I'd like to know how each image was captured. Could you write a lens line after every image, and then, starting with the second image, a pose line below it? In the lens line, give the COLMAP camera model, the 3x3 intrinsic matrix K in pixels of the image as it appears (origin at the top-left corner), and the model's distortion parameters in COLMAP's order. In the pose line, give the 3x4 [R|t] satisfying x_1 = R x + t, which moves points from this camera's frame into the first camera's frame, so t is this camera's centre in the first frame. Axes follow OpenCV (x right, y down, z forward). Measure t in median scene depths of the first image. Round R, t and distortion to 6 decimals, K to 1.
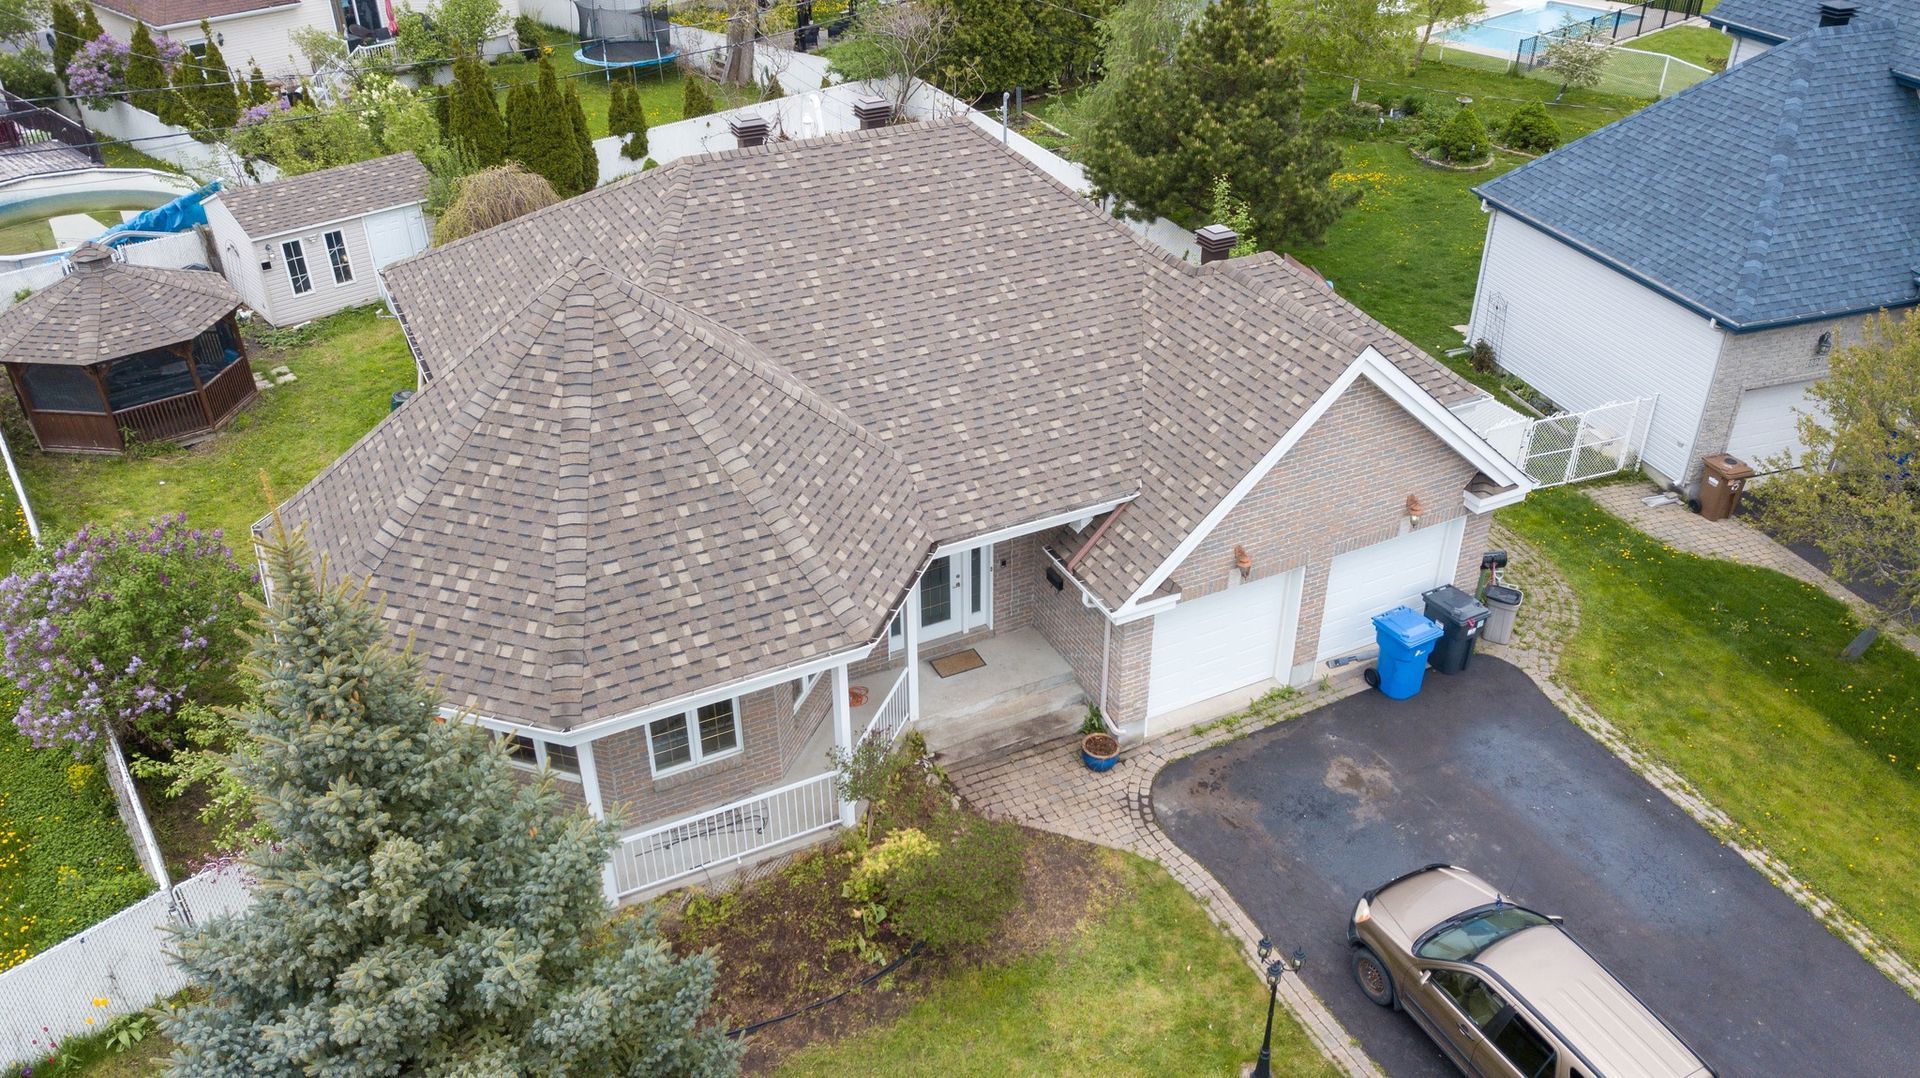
lens RADIAL K [[1479.5, 0, 958.3], [0, 1479.5, 541.9], [0, 0, 1]] dist [0.028224, -0.008588]
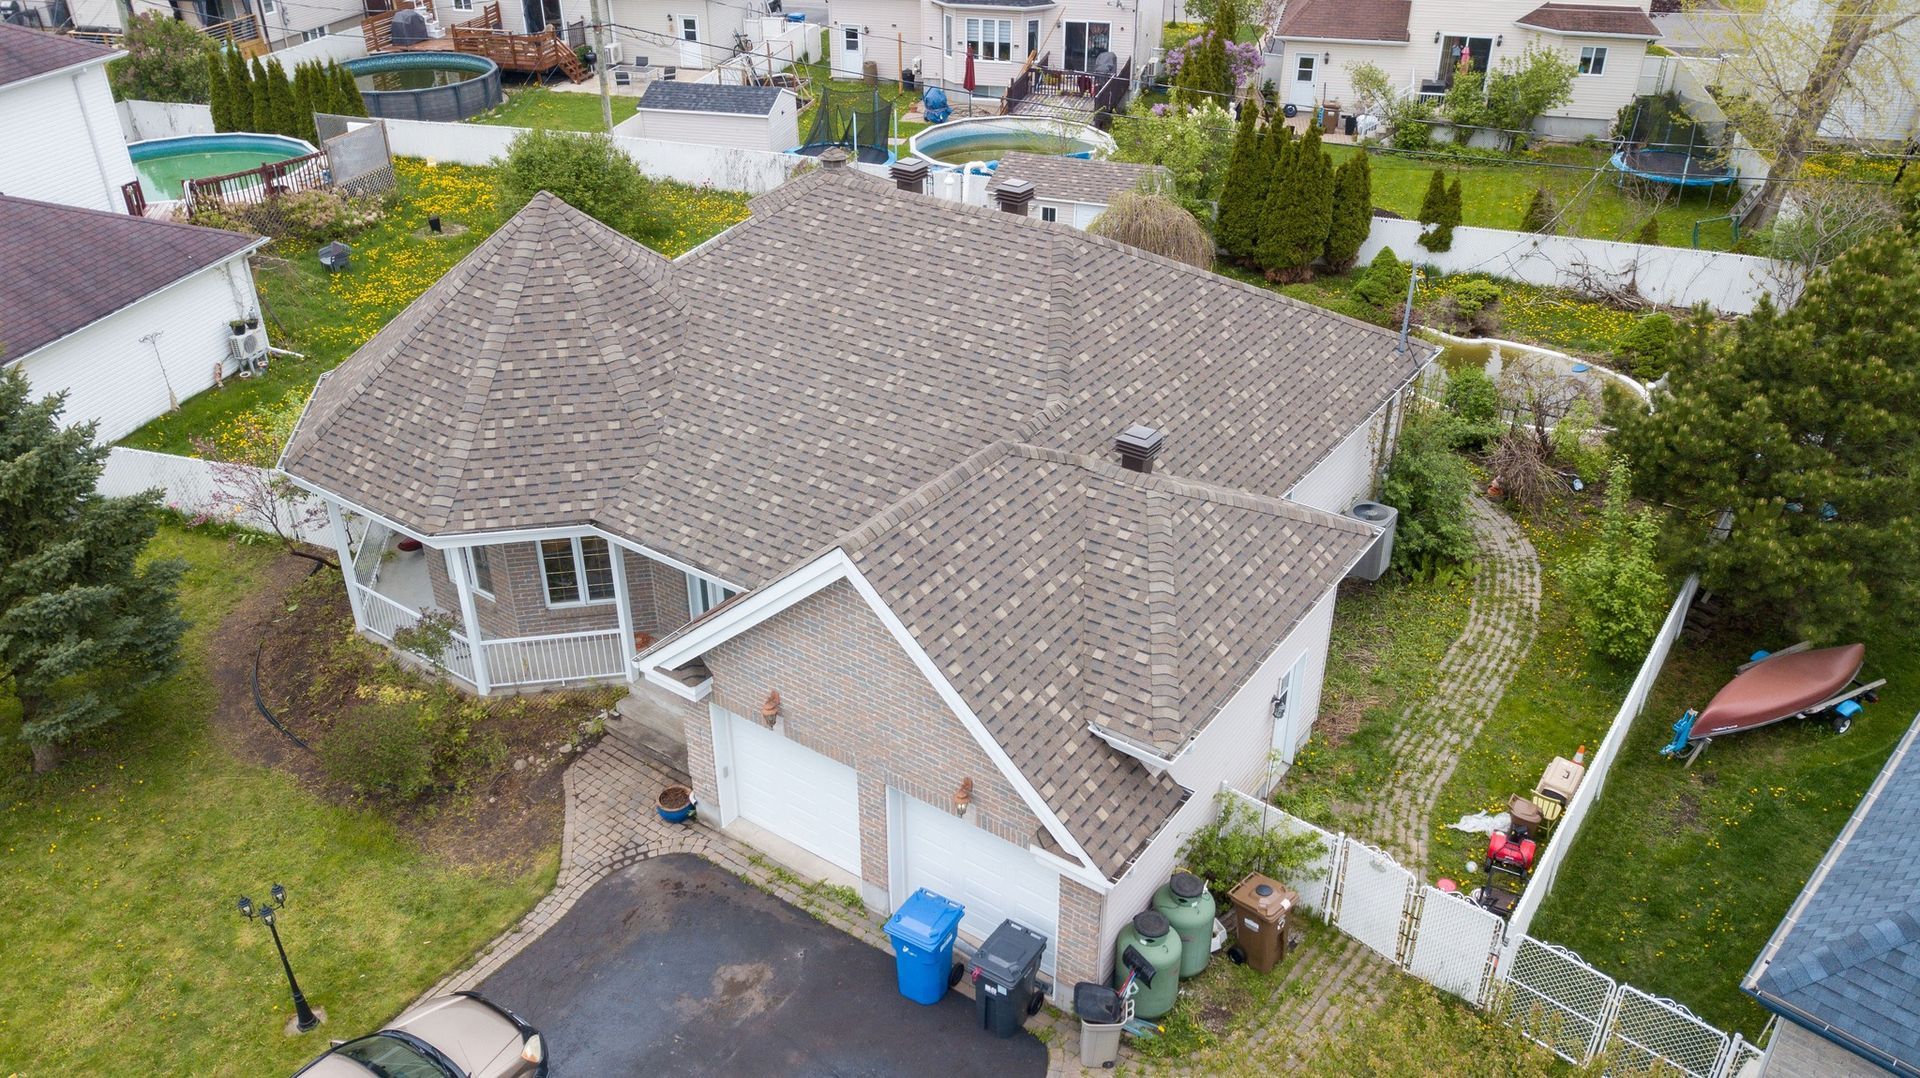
lens RADIAL K [[1479.5, 0, 951.5], [0, 1479.5, 527.5], [0, 0, 1]] dist [0.028224, -0.008588]
pose [[0.472533, 0.442929, -0.761923, 0.895515], [-0.467107, 0.858984, 0.209661, -0.329459], [0.747345, 0.256827, 0.612794, 0.477278]]
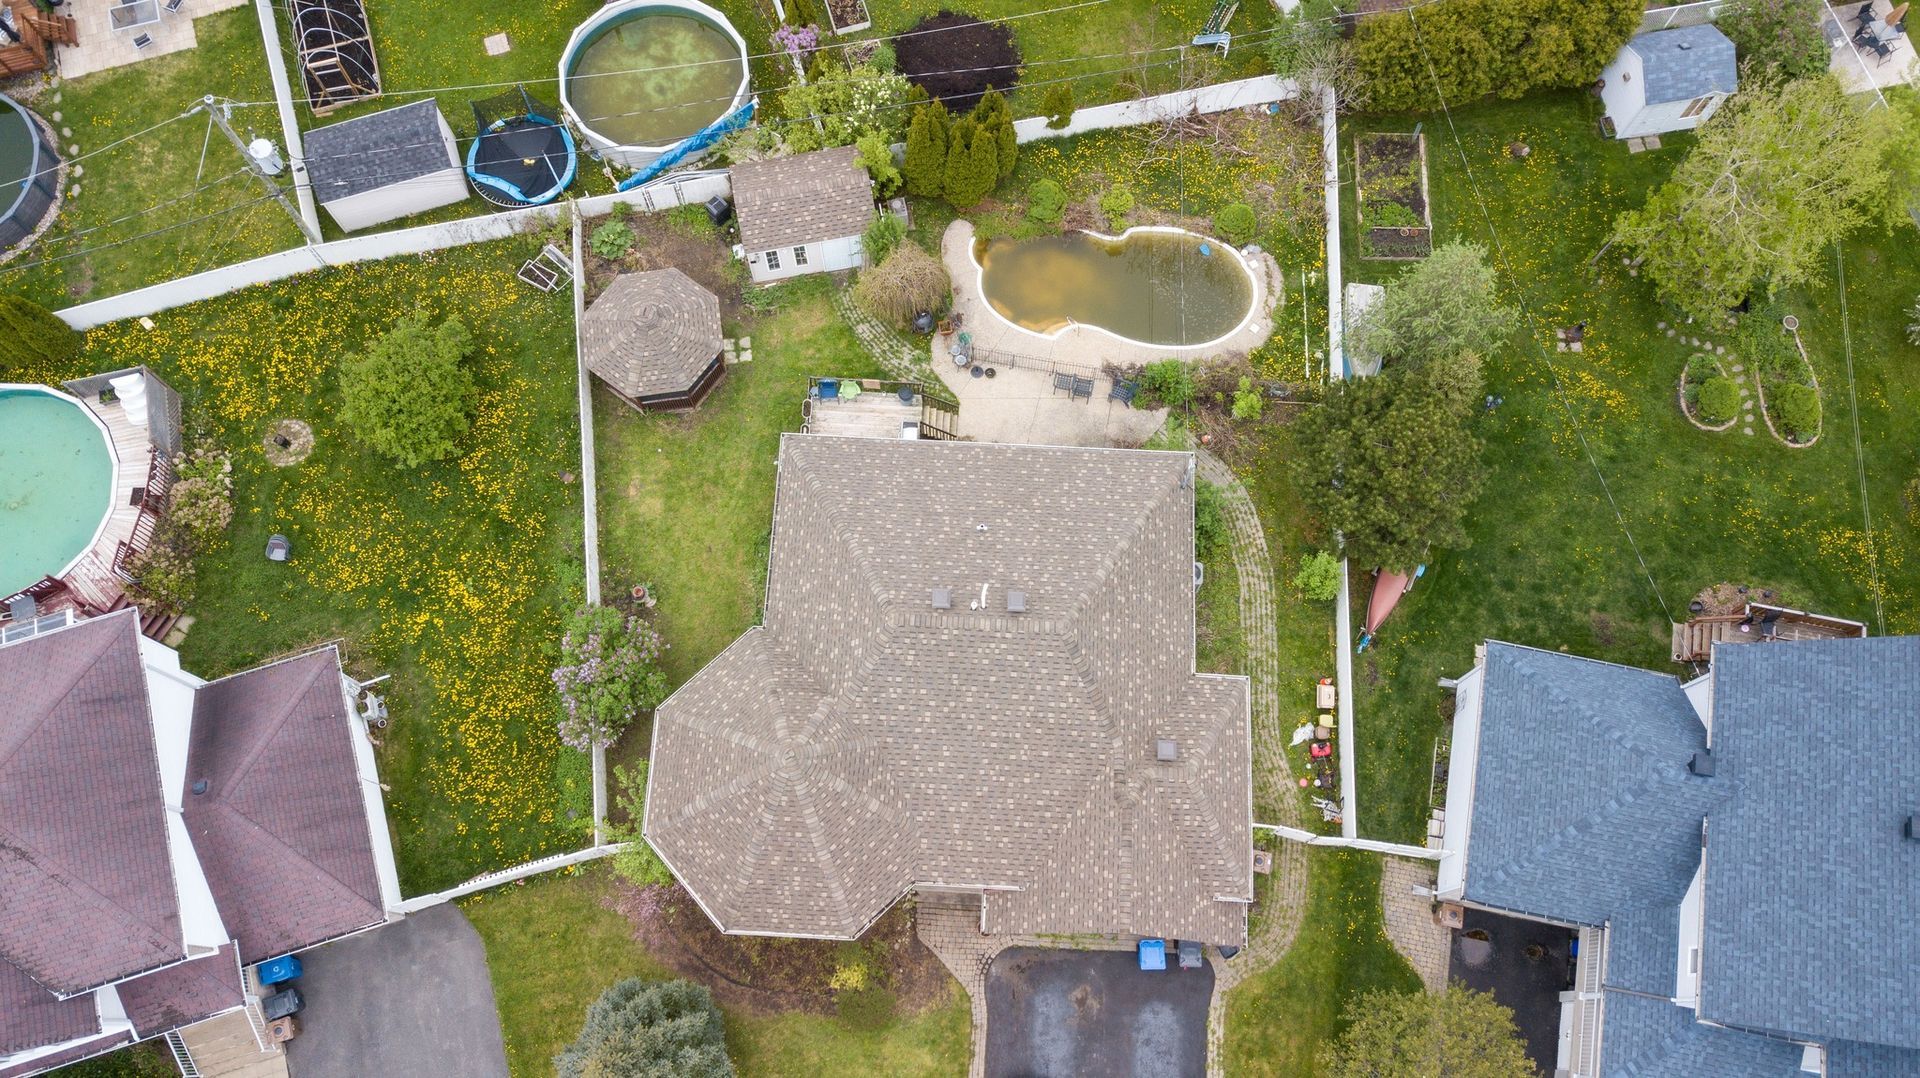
lens RADIAL K [[1479.5, 0, 958.7], [0, 1479.5, 535.0], [0, 0, 1]] dist [0.028224, -0.008588]
pose [[0.870272, 0.469966, -0.147506, 0.113394], [-0.269044, 0.704376, 0.656863, -1.662211], [0.412603, -0.531964, 0.739441, -0.285385]]
